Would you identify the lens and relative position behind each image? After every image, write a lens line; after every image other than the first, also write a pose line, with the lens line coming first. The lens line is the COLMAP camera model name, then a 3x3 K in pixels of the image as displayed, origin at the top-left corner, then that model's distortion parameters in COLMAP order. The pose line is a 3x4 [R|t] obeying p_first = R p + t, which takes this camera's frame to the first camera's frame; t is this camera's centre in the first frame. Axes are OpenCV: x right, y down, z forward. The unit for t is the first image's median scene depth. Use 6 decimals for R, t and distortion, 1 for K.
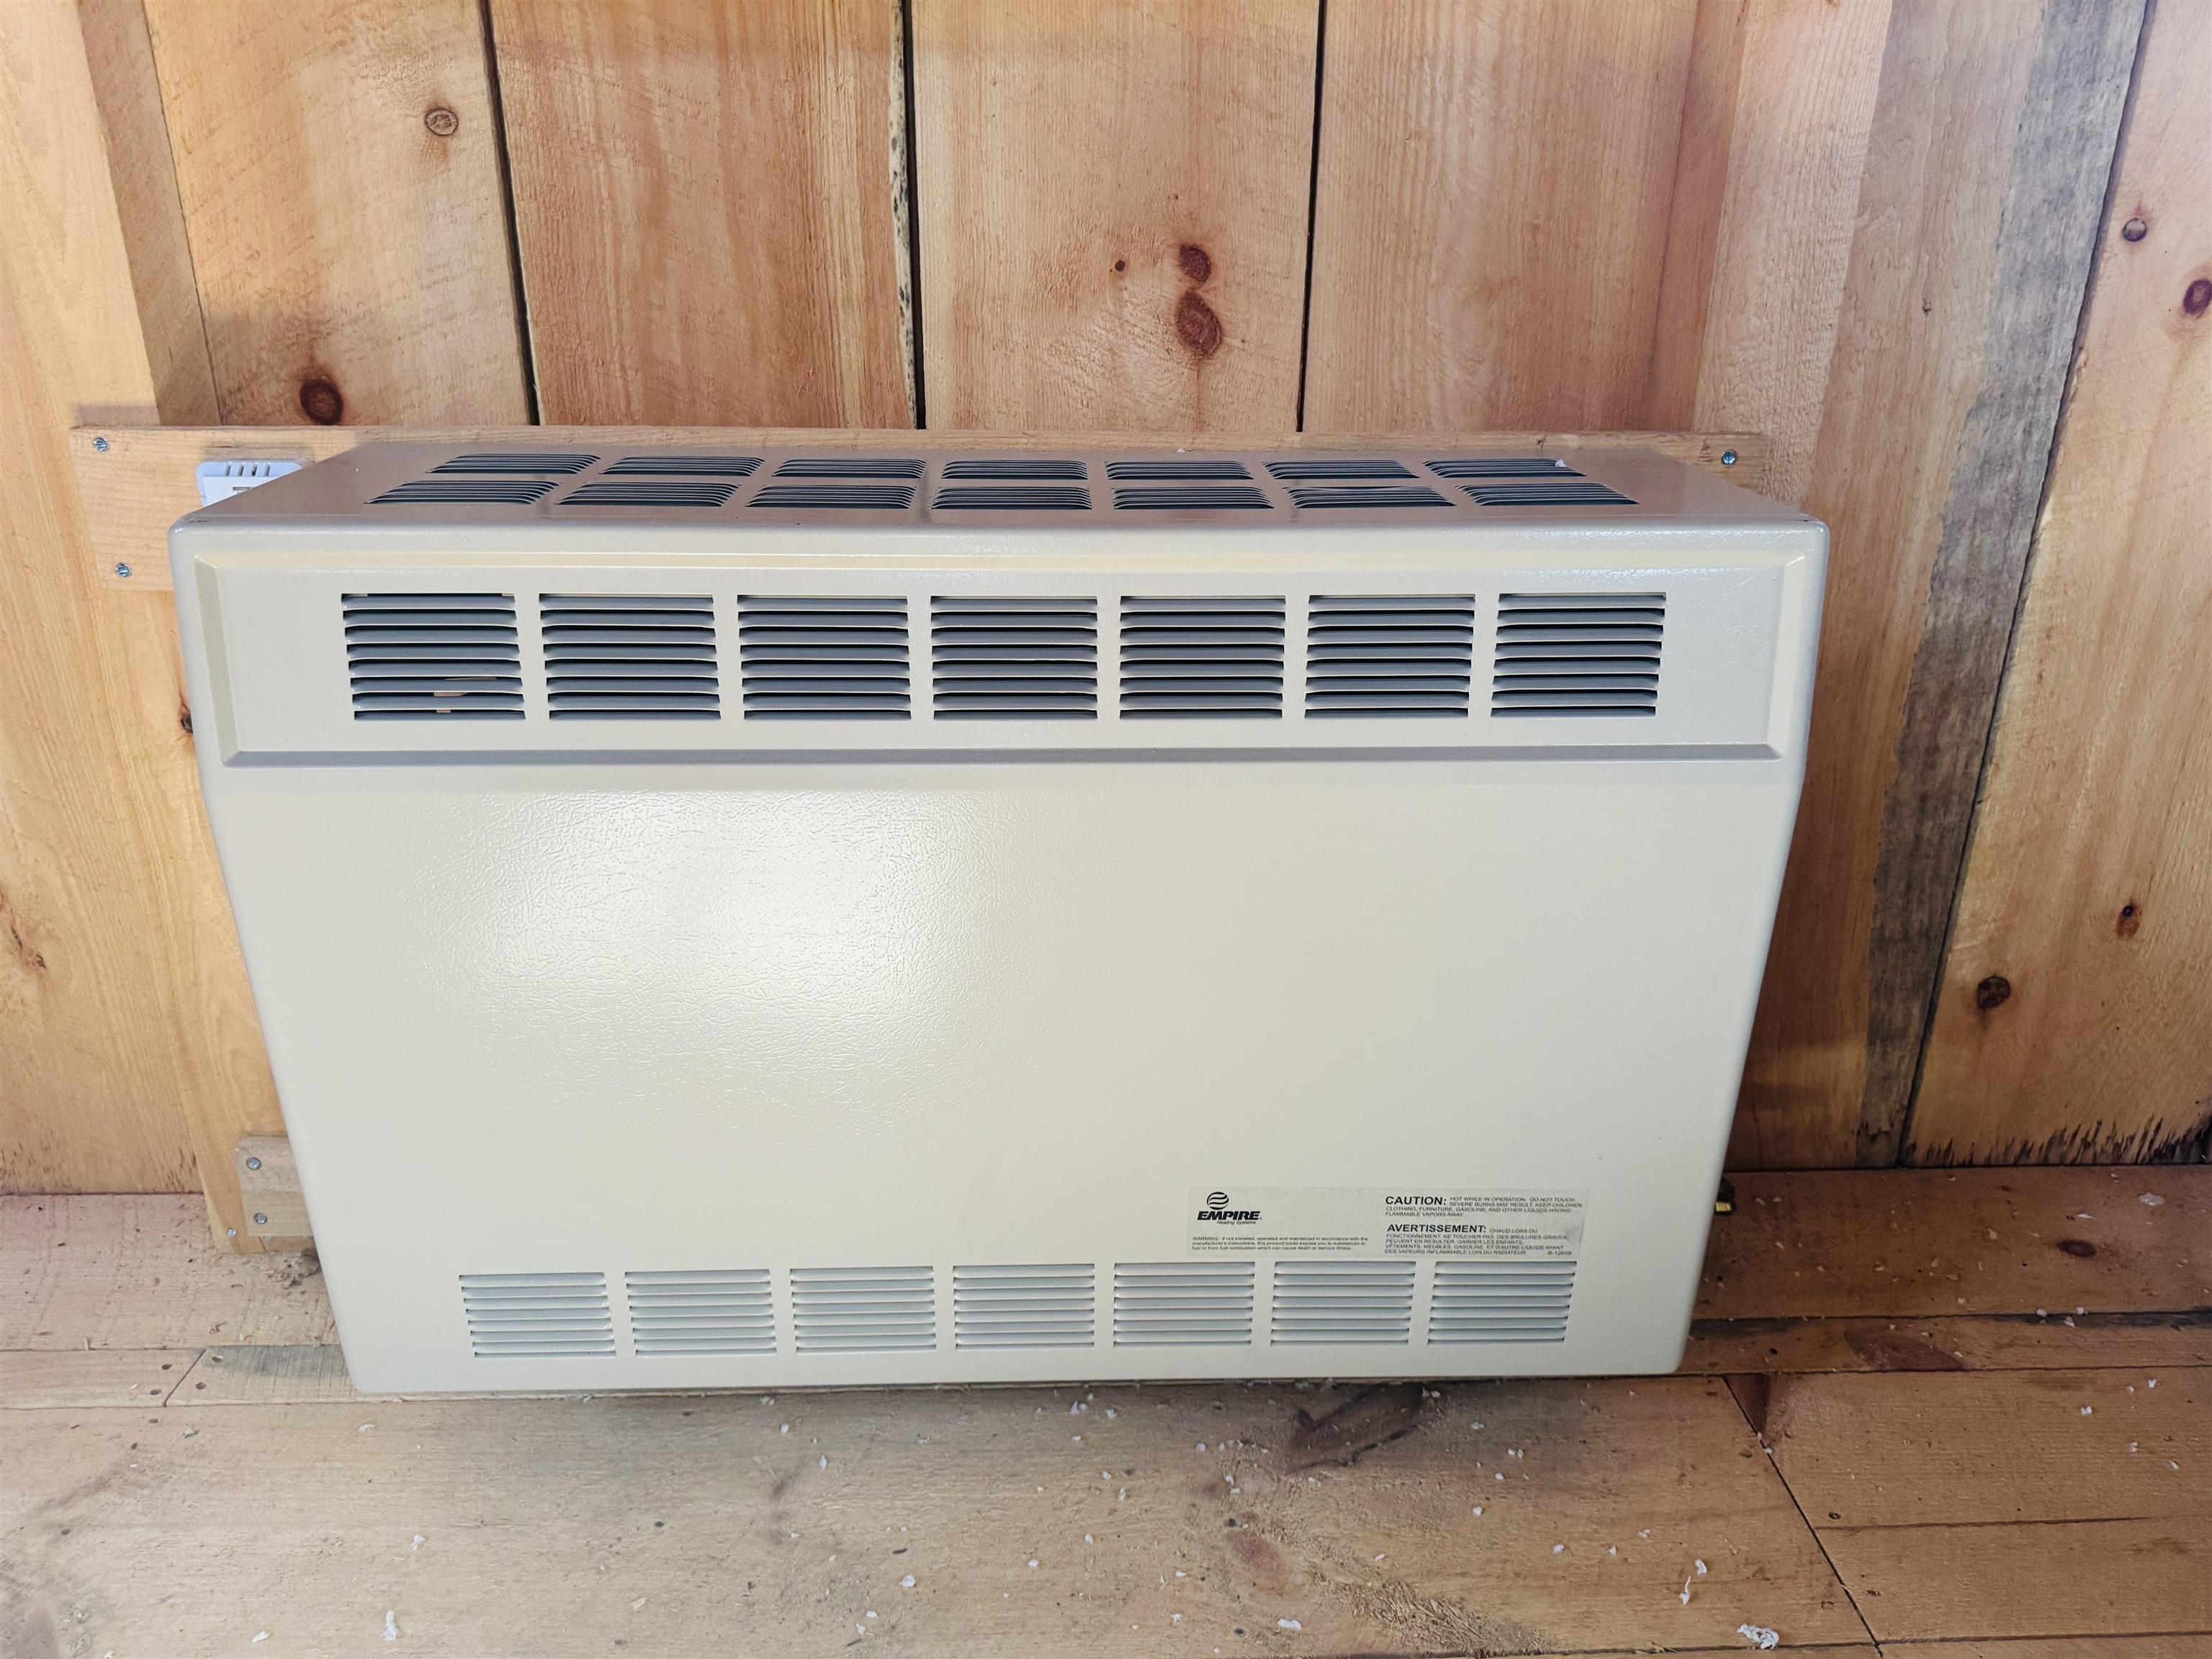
lens RADIAL K [[1566.7, 0, 1110.9], [0, 1566.7, 824.7], [0, 0, 1]] dist [0.047063, -0.028743]
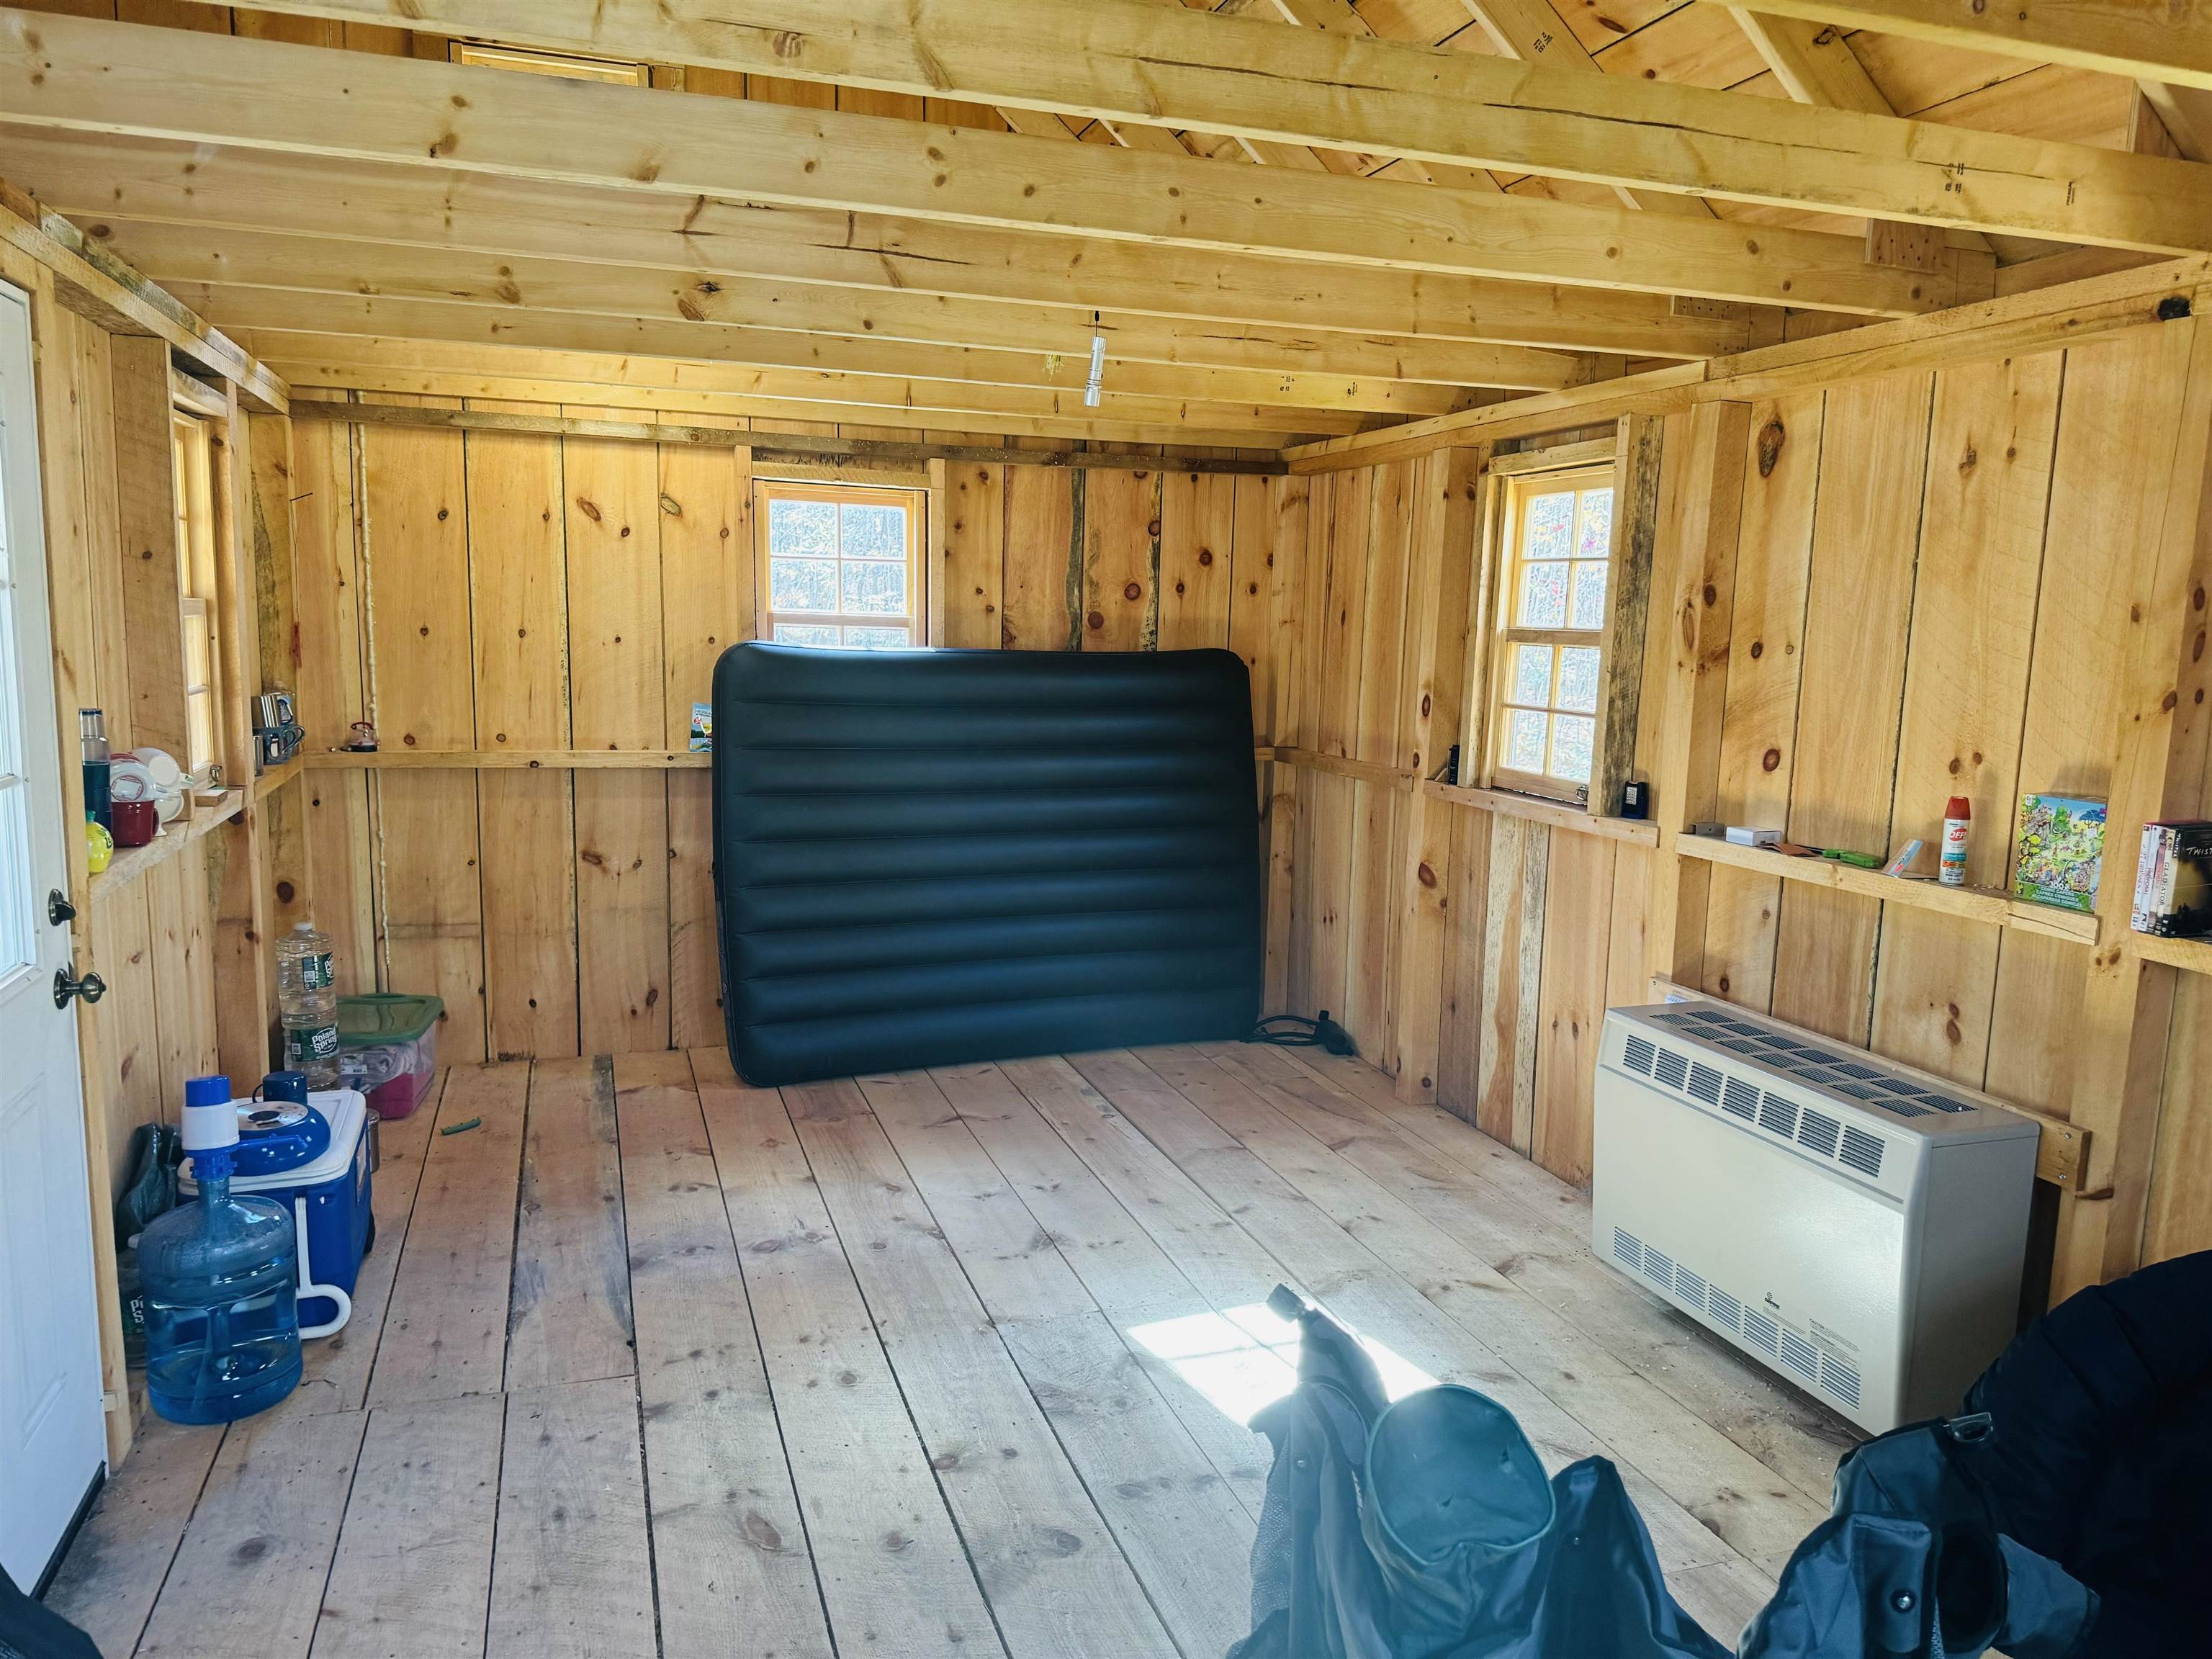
lens RADIAL K [[1566.7, 0, 1108.4], [0, 1566.7, 831.0], [0, 0, 1]] dist [0.047063, -0.028743]
pose [[0.291626, 0.134958, -0.946964, 2.233145], [-0.376498, 0.926278, 0.016064, -0.146057], [0.879320, 0.351846, 0.320938, -1.291329]]
